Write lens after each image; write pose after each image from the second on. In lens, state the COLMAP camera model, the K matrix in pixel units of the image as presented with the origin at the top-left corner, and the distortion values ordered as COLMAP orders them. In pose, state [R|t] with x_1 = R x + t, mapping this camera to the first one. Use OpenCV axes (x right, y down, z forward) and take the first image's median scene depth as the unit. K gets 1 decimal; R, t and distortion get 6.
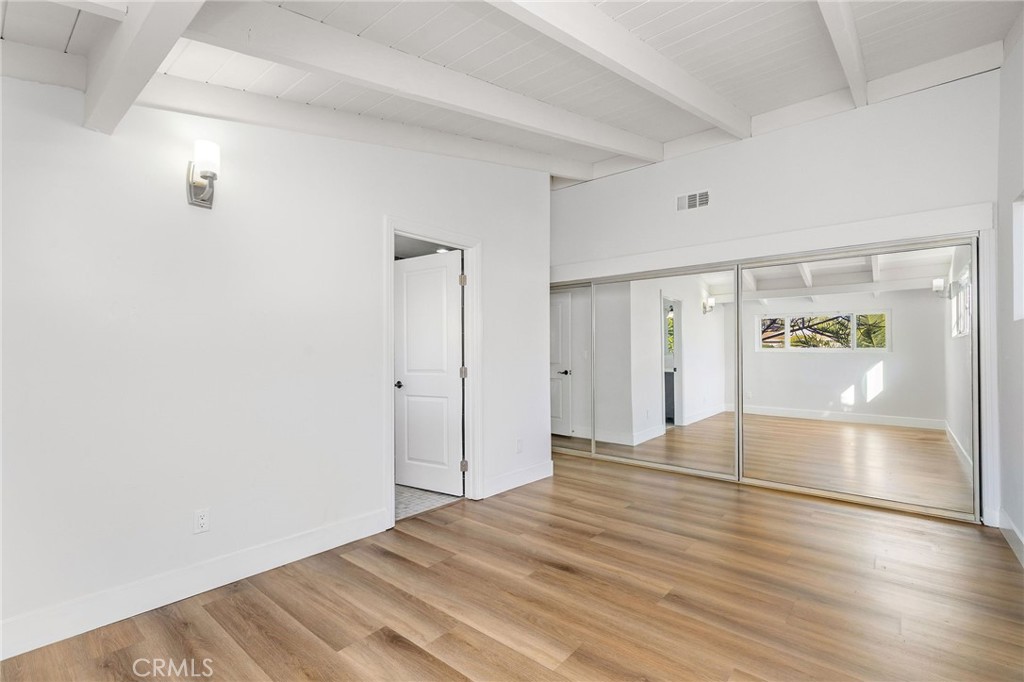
lens RADIAL K [[463.9, 0, 513.2], [0, 463.9, 346.9], [0, 0, 1]] dist [0.025798, 0.000382]
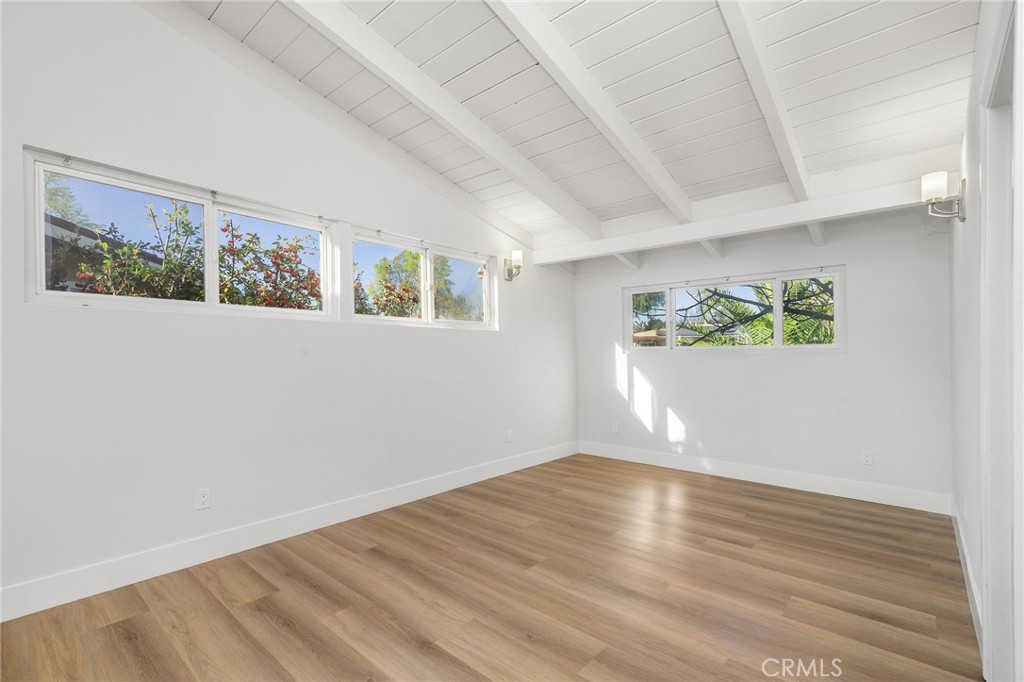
lens RADIAL K [[463.9, 0, 511.3], [0, 463.9, 348.9], [0, 0, 1]] dist [0.025798, 0.000382]
pose [[-0.999764, -0.008789, 0.019871, 0.363830], [-0.009303, 0.999620, -0.025954, 0.042666], [-0.019636, -0.026133, -0.999466, 2.116839]]
